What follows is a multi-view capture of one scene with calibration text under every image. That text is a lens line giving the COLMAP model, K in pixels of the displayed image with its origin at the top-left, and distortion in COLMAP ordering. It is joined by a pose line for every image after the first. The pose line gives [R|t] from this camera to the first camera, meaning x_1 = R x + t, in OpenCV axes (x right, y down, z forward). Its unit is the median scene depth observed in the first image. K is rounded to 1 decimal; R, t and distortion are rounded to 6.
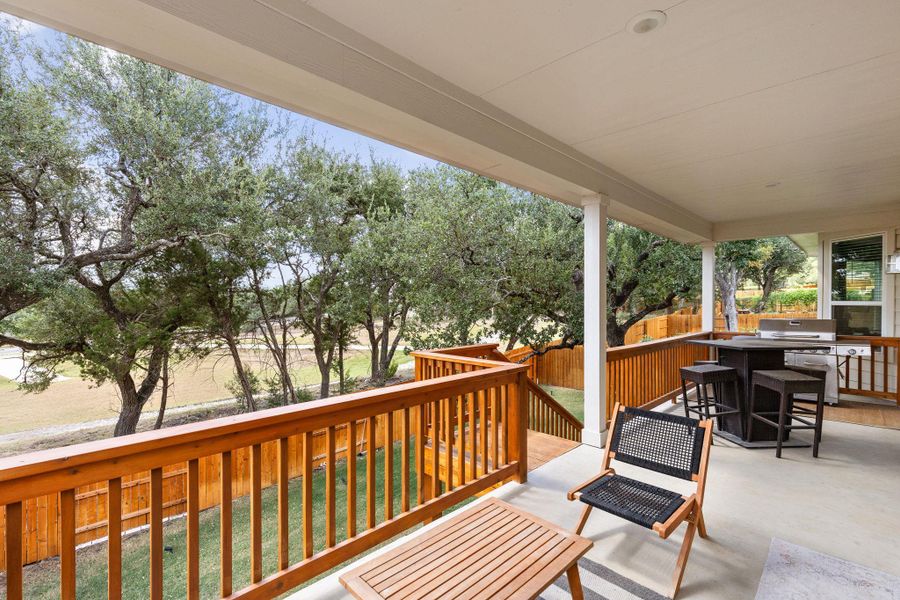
lens RADIAL K [[404.8, 0, 450.0], [0, 404.8, 300.0], [0, 0, 1]] dist [-0.000353, -0.000715]
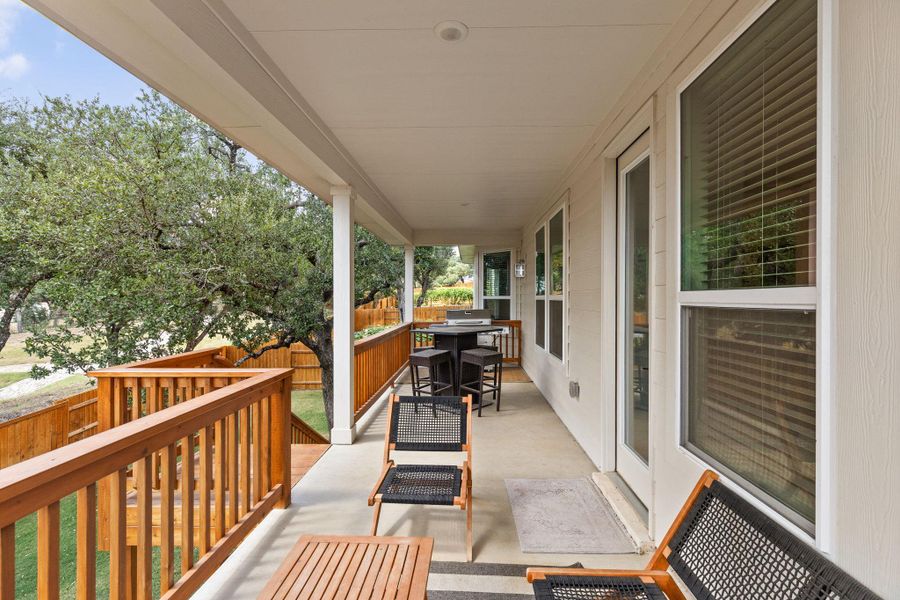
lens RADIAL K [[406.3, 0, 449.2], [0, 406.3, 296.8], [0, 0, 1]] dist [0.004617, -0.000011]
pose [[0.724696, 0.000076, 0.689069, -0.141864], [-0.000788, 0.999999, 0.000718, 0.006396], [-0.689068, -0.001063, 0.724696, 0.123687]]
